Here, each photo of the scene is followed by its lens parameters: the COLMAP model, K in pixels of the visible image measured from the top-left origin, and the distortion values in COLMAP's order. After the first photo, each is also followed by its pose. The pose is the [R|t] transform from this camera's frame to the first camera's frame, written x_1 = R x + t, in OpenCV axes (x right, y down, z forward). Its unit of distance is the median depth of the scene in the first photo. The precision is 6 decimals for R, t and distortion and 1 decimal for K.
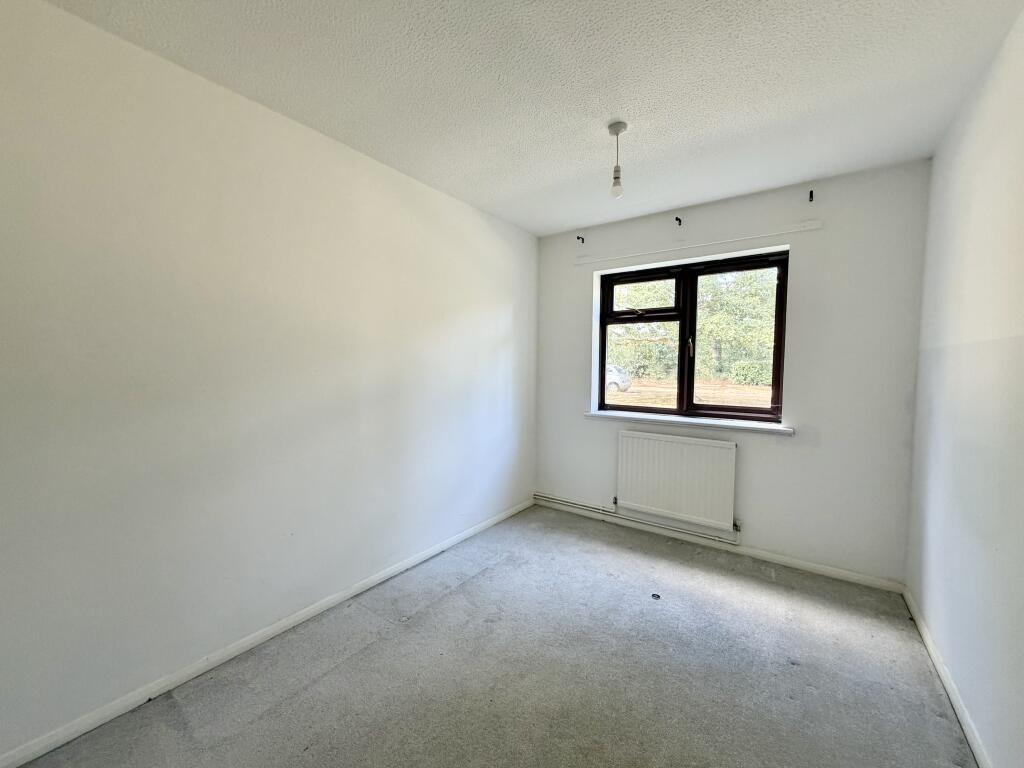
lens RADIAL K [[413.8, 0, 512.0], [0, 413.8, 384.0], [0, 0, 1]] dist [0.000186, 0.000051]
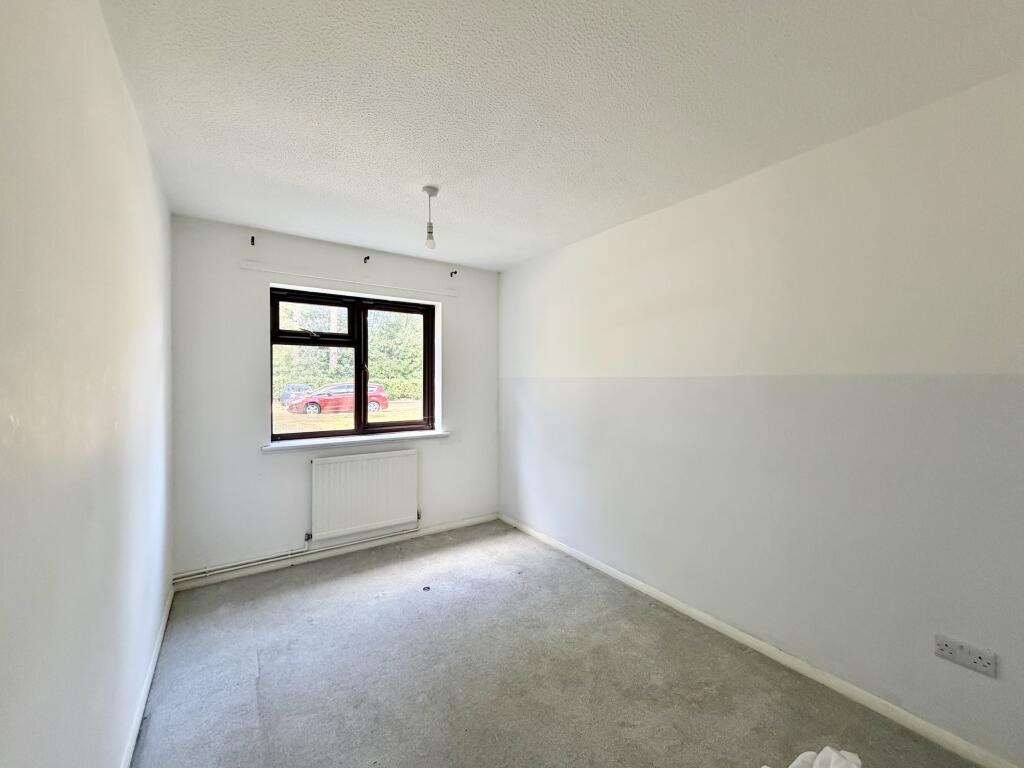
lens RADIAL K [[413.8, 0, 512.0], [0, 413.8, 384.0], [0, 0, 1]] dist [0.000186, 0.000051]
pose [[0.325451, -0.017280, 0.945401, -0.514558], [0.045698, 0.998952, 0.002527, -0.044253], [-0.944454, 0.042380, 0.325900, 0.280199]]
